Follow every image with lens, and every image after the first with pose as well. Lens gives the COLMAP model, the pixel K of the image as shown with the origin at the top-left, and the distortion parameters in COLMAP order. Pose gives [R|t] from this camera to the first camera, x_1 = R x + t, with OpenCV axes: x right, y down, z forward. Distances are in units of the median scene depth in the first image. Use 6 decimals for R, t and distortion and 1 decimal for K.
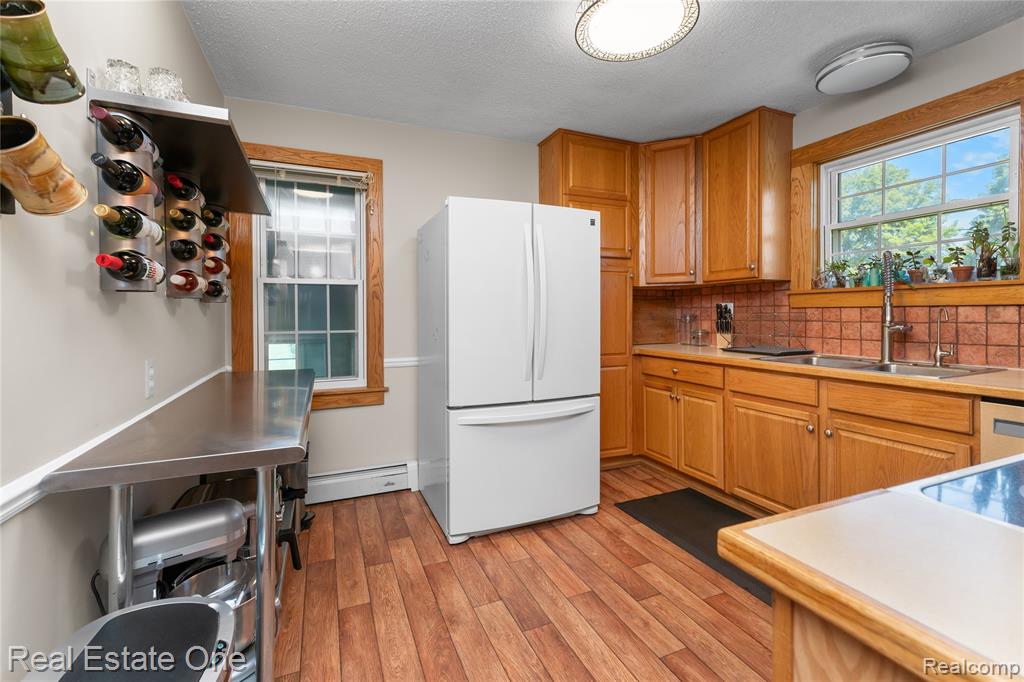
lens RADIAL K [[437.2, 0, 516.8], [0, 437.2, 319.3], [0, 0, 1]] dist [0.008212, -0.000948]
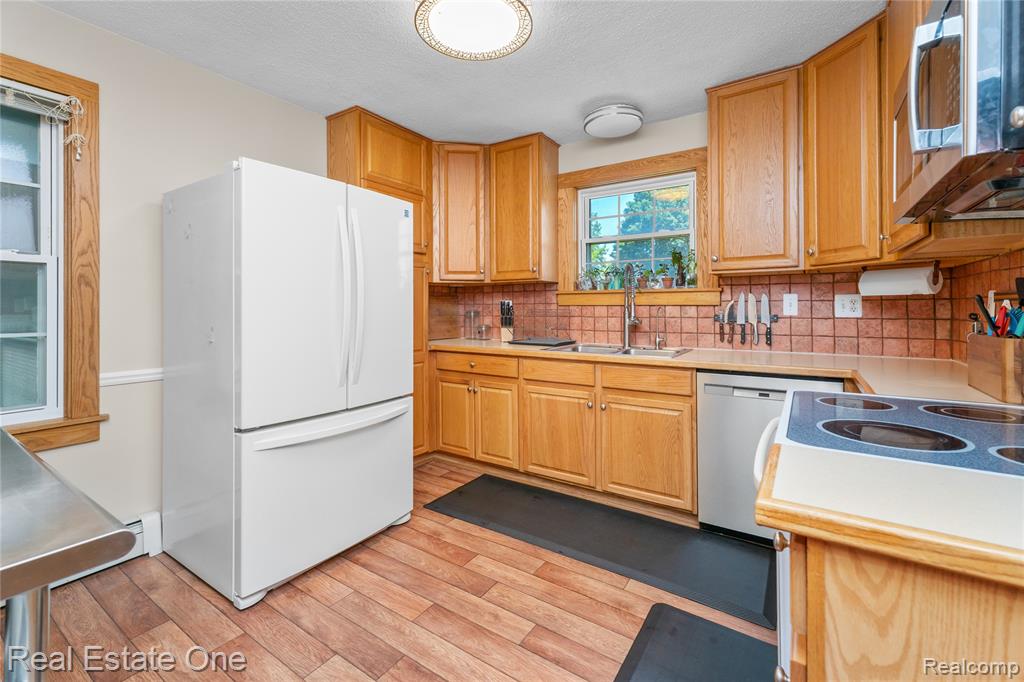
lens RADIAL K [[437.2, 0, 507.5], [0, 437.2, 308.5], [0, 0, 1]] dist [0.008212, -0.000948]
pose [[0.841199, 0.006505, 0.540687, -0.157824], [0.000990, 0.999907, -0.013570, -0.001830], [-0.540725, 0.011950, 0.841115, 0.084858]]
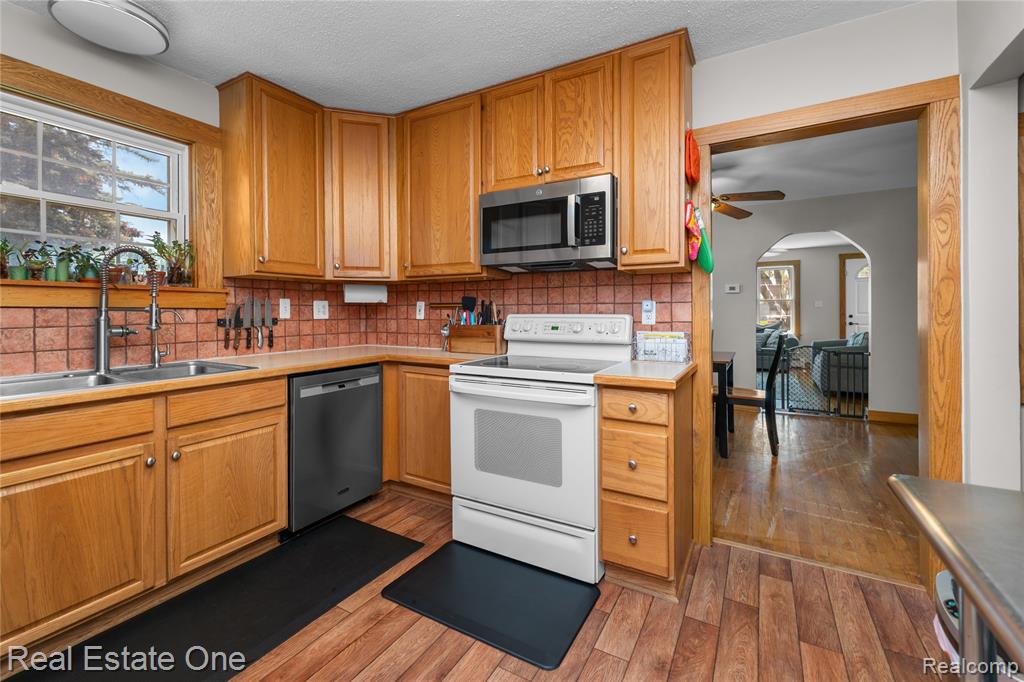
lens RADIAL K [[437.2, 0, 505.4], [0, 437.2, 313.2], [0, 0, 1]] dist [0.008212, -0.000948]
pose [[-0.583173, 0.005763, 0.812328, -0.296577], [0.017027, 0.999842, 0.005131, -0.008740], [-0.812170, 0.016823, -0.583179, 0.815491]]
